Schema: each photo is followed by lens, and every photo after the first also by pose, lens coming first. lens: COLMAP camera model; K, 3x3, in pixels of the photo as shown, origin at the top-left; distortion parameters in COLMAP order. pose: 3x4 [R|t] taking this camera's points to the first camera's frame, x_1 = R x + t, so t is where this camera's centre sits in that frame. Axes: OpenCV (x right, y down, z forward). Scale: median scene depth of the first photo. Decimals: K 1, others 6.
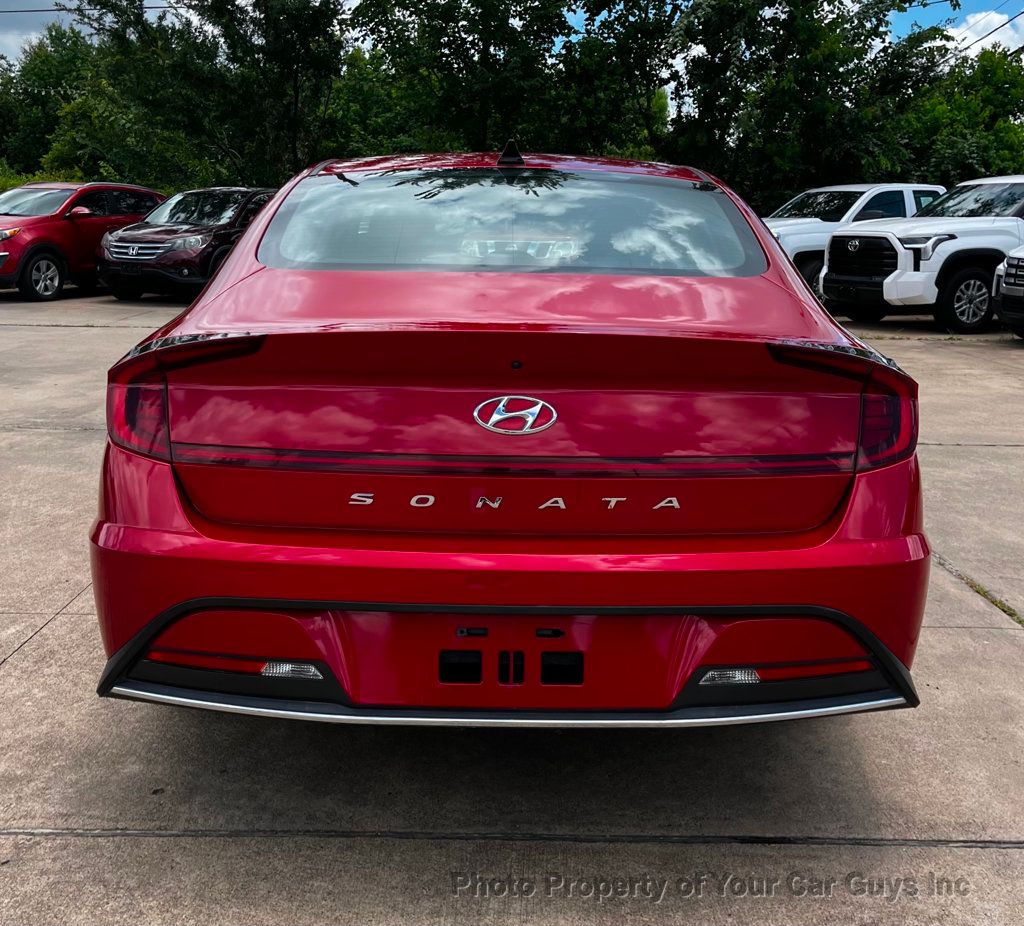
lens RADIAL K [[1153.6, 0, 512.4], [0, 1153.6, 488.3], [0, 0, 1]] dist [0.009221, 0.027871]
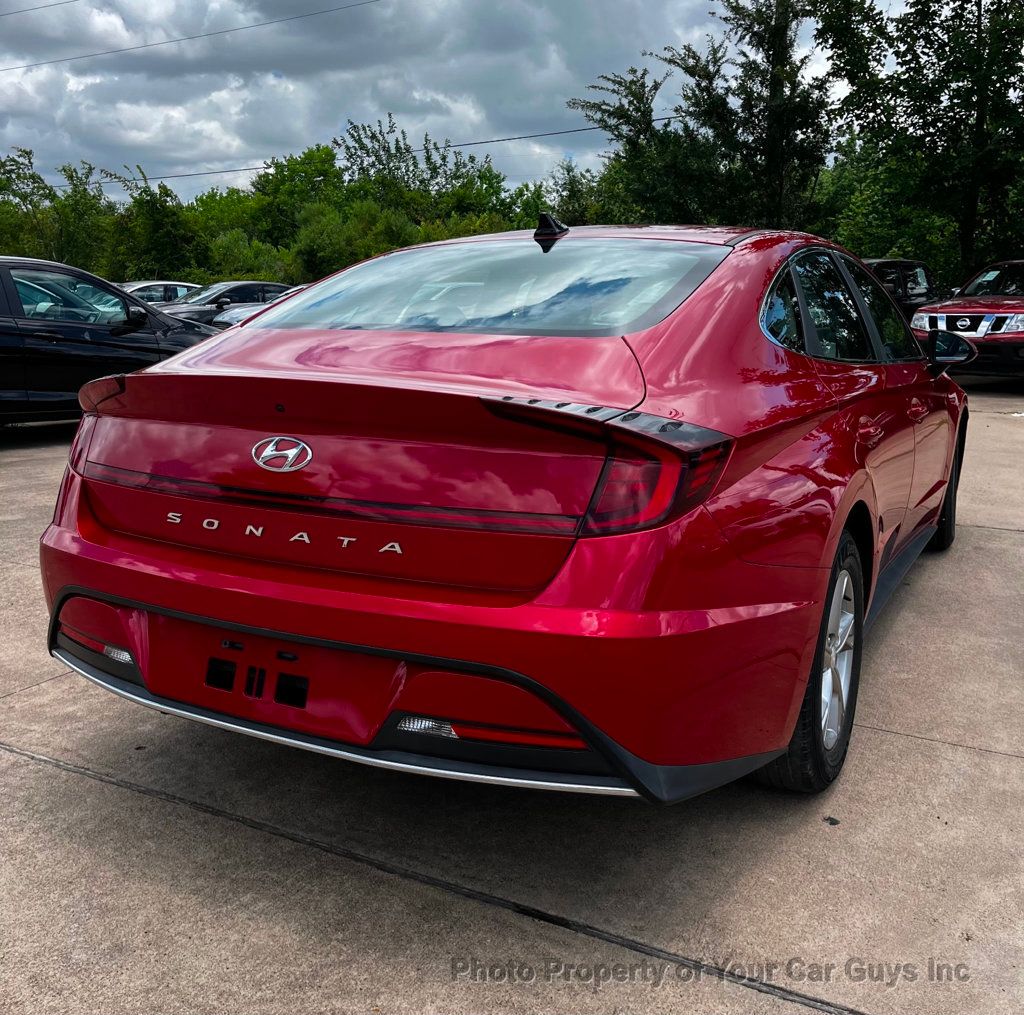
lens RADIAL K [[1063.4, 0, 512.0], [0, 1063.4, 507.5], [0, 0, 1]] dist [0.071803, -0.102306]
pose [[0.871307, 0.082726, -0.483716, 0.659706], [-0.102430, 0.994636, -0.014400, -0.019607], [0.479930, 0.062093, 0.875107, 0.204491]]
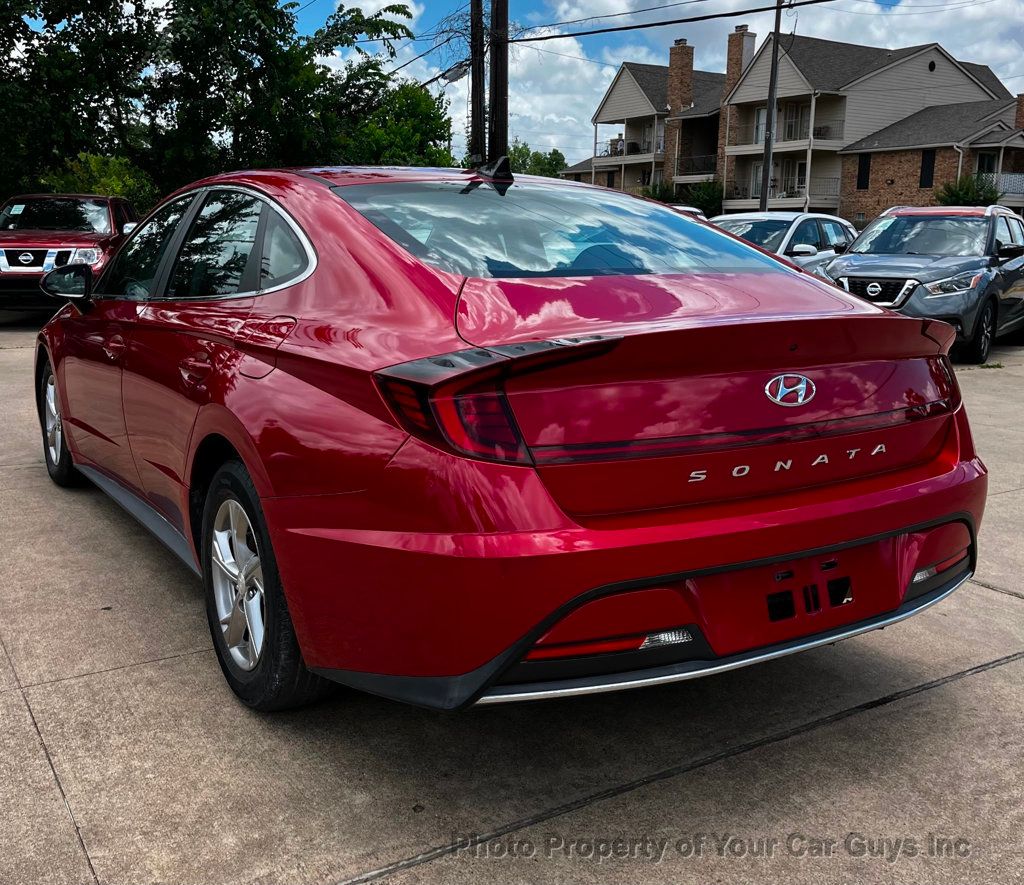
lens RADIAL K [[1070.8, 0, 509.2], [0, 1070.8, 476.0], [0, 0, 1]] dist [-0.007764, 0.042226]
pose [[0.842026, -0.127578, 0.524134, -0.800022], [0.128184, 0.991121, 0.035318, -0.049570], [-0.523986, 0.037447, 0.850903, 0.196964]]
